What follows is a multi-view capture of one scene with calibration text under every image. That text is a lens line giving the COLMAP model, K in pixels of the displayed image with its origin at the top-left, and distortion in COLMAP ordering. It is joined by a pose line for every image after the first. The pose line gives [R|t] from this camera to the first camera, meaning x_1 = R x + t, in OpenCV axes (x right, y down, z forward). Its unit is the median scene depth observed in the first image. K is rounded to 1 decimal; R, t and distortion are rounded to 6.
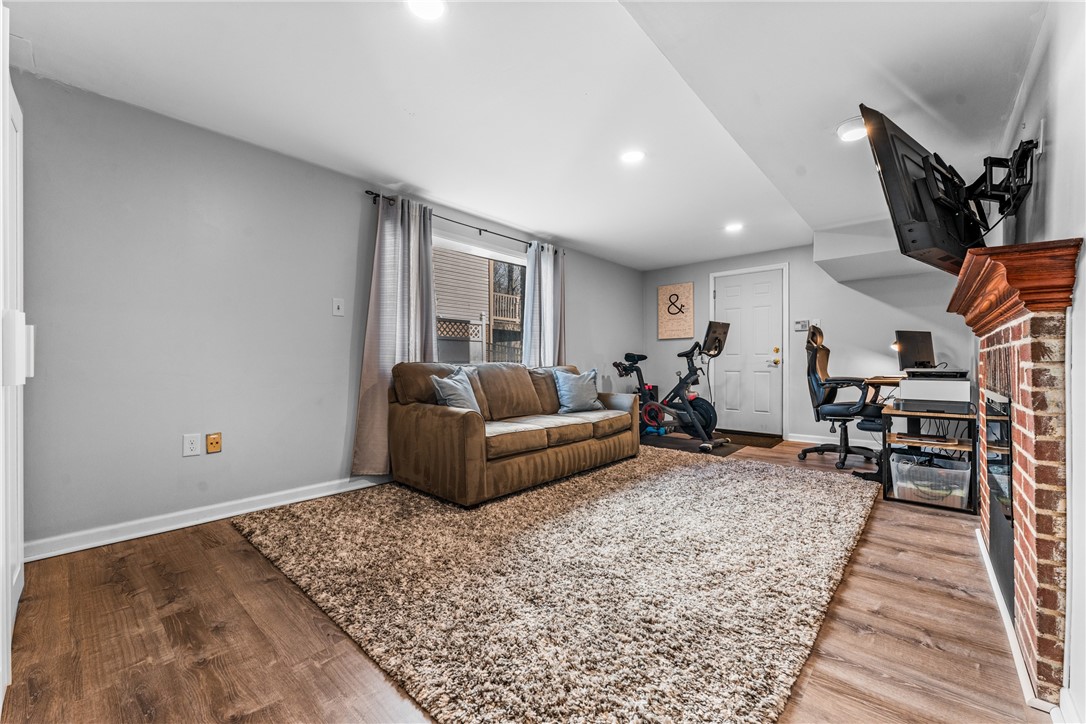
lens RADIAL K [[434.7, 0, 544.9], [0, 434.7, 360.6], [0, 0, 1]] dist [0.003573, 0.000327]
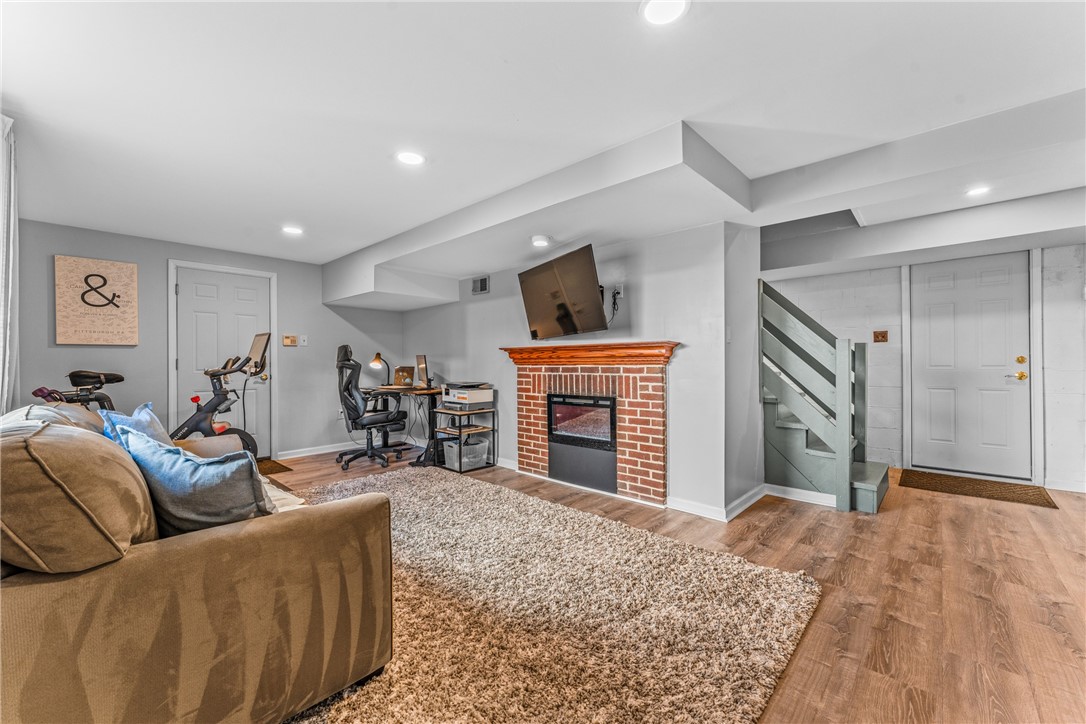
lens RADIAL K [[434.7, 0, 540.4], [0, 434.7, 366.0], [0, 0, 1]] dist [0.003573, 0.000327]
pose [[0.013631, -0.007420, 0.999880, -0.631173], [0.000283, 0.999972, 0.007417, -0.048796], [-0.999907, 0.000181, 0.013632, 0.676570]]
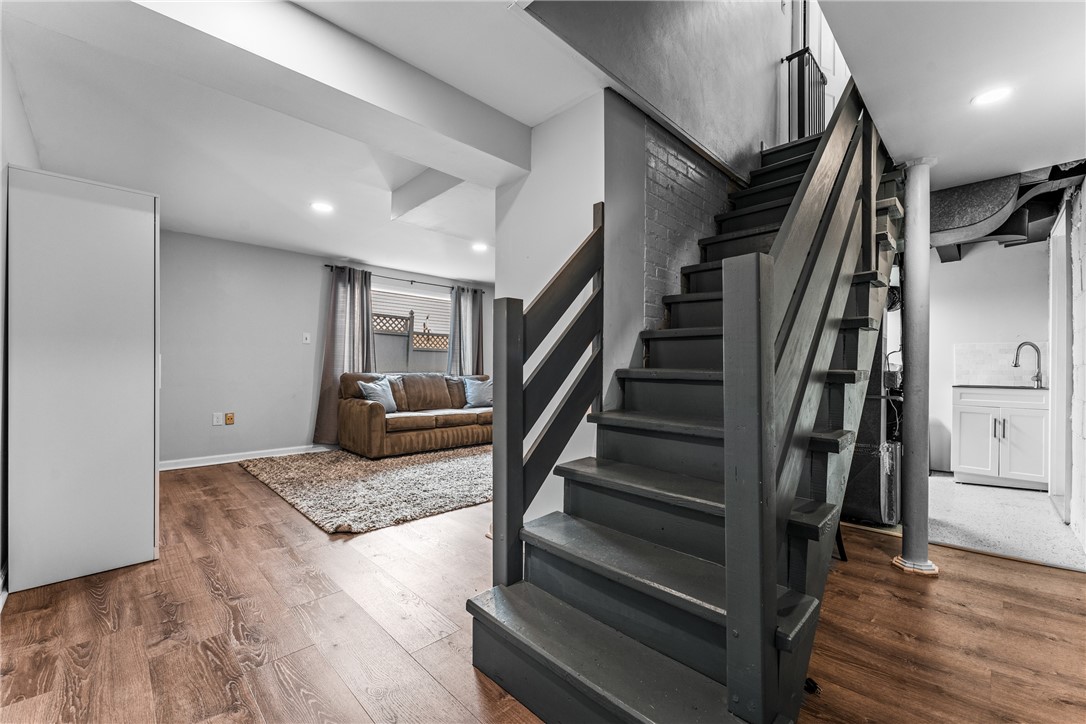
lens RADIAL K [[434.7, 0, 536.2], [0, 434.7, 366.5], [0, 0, 1]] dist [0.003573, 0.000327]
pose [[0.997956, 0.005591, -0.063663, 0.474256], [-0.005713, 0.999982, -0.001733, -0.020344], [0.063652, 0.002094, 0.997970, -0.546848]]
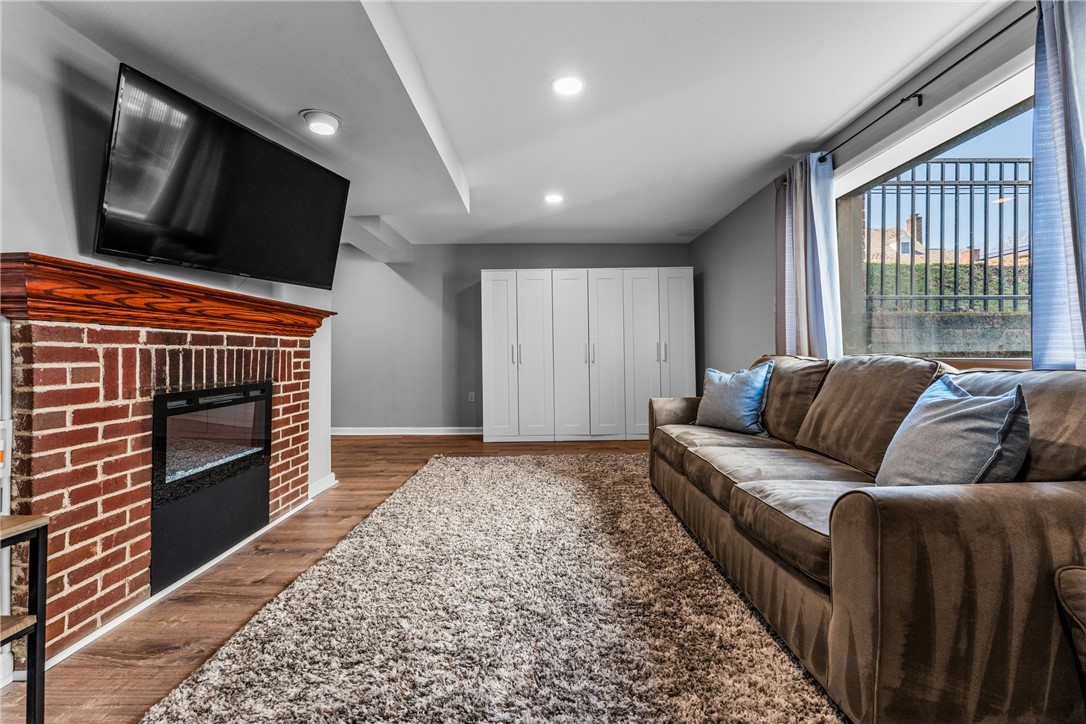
lens RADIAL K [[434.7, 0, 543.5], [0, 434.7, 355.6], [0, 0, 1]] dist [0.003573, 0.000327]
pose [[-0.742458, 0.006624, -0.669859, 0.682371], [0.007841, 0.999969, 0.001198, -0.002484], [0.669846, -0.004362, -0.742487, 1.413294]]
